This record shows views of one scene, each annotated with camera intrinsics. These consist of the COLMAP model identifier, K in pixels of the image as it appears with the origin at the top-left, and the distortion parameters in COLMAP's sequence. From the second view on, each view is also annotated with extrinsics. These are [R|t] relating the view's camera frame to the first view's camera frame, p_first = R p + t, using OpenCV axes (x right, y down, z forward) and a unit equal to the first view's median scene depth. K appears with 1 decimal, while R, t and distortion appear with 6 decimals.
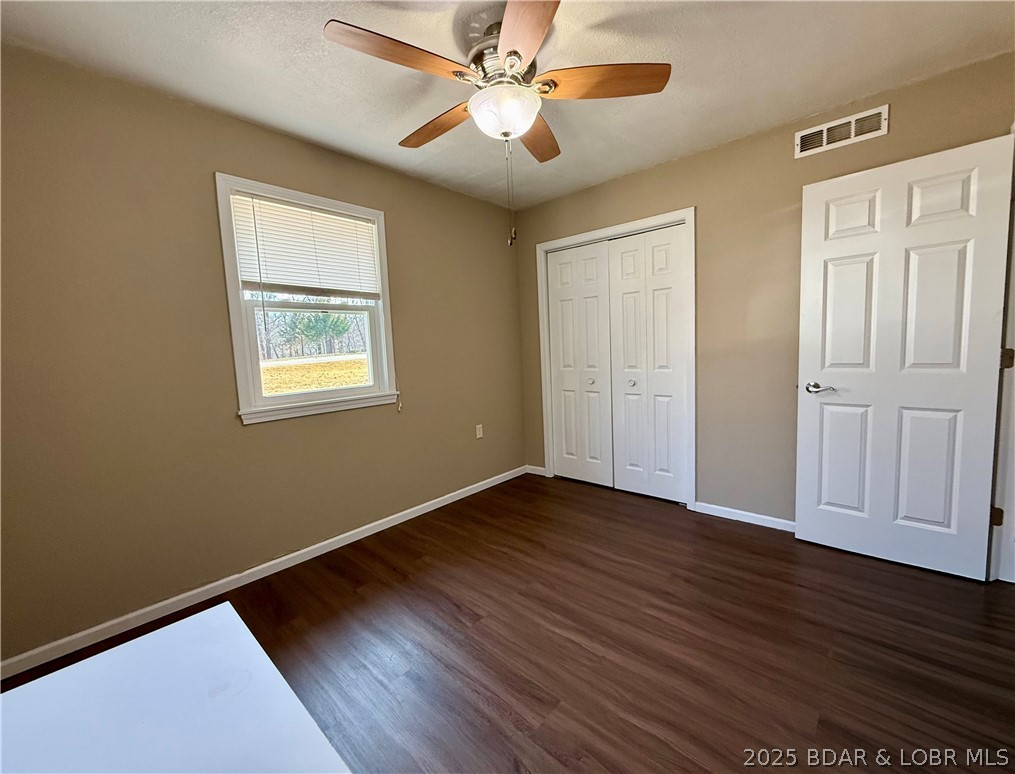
lens RADIAL K [[412.2, 0, 513.0], [0, 412.2, 385.9], [0, 0, 1]] dist [0.000611, 0.000034]
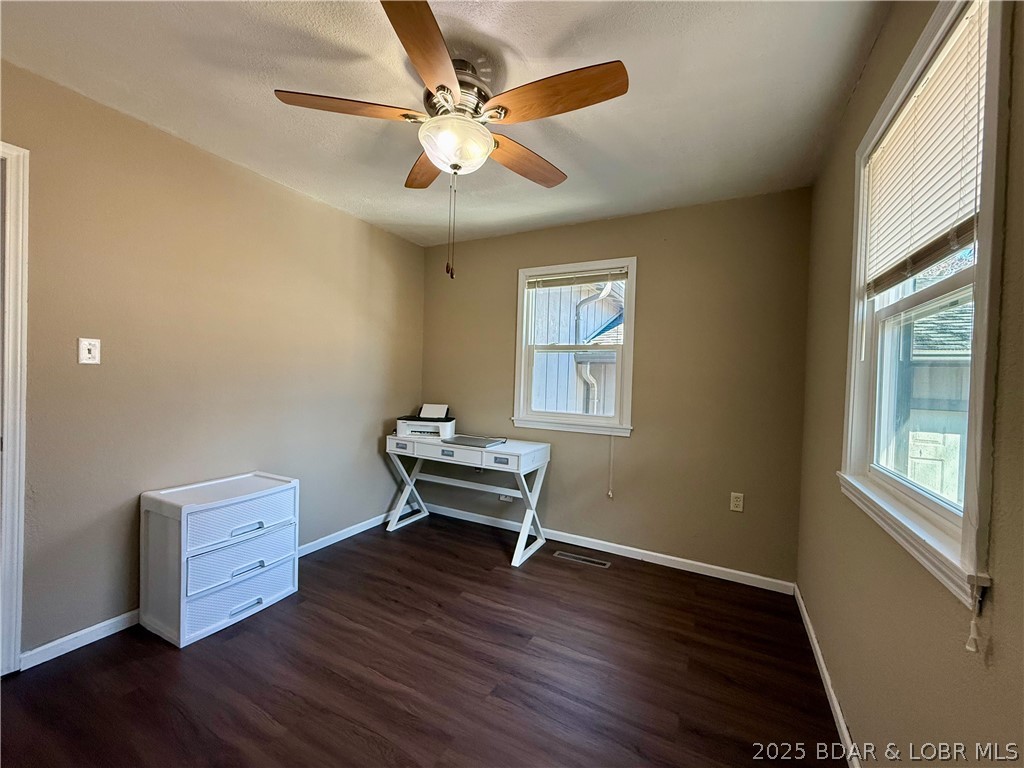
lens RADIAL K [[408.4, 0, 511.0], [0, 408.4, 382.2], [0, 0, 1]] dist [-0.001202, -0.000179]
pose [[-0.970271, 0.012151, -0.241716, 0.072127], [-0.017479, 0.992612, 0.120063, -0.169108], [0.241389, 0.120719, -0.962891, 1.503029]]
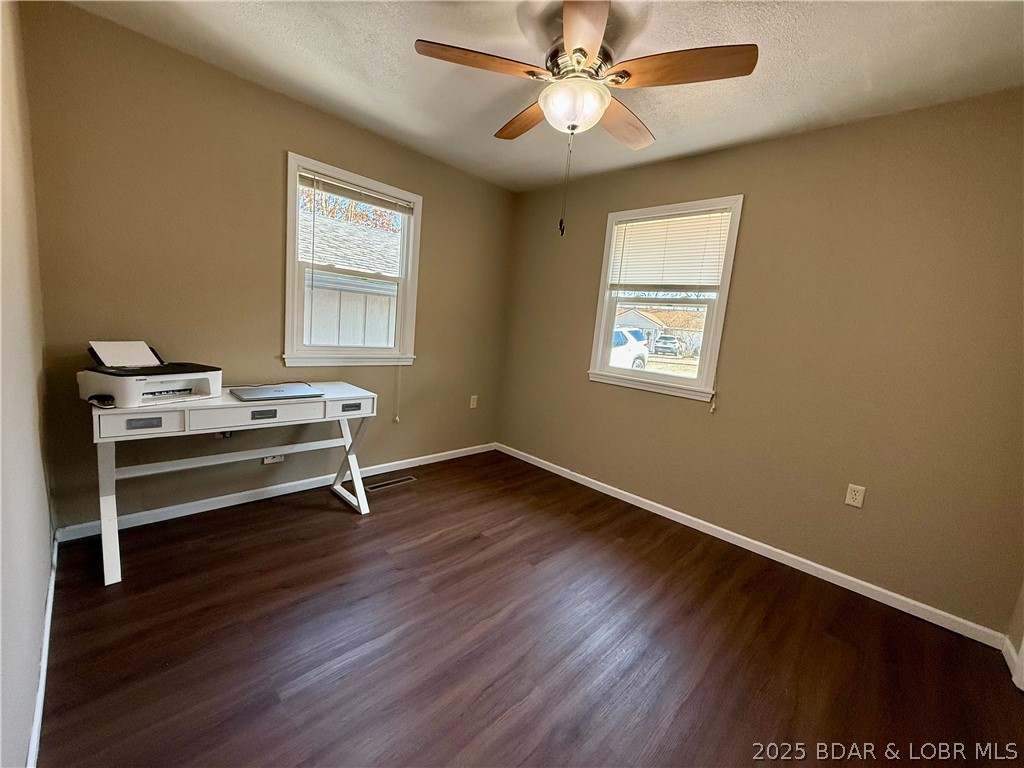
lens RADIAL K [[408.4, 0, 511.0], [0, 408.4, 382.2], [0, 0, 1]] dist [-0.001202, -0.000179]
pose [[-0.049014, 0.171681, -0.983932, 0.825528], [-0.183898, 0.966724, 0.177840, -0.109789], [0.981722, 0.189660, -0.015811, 0.732151]]
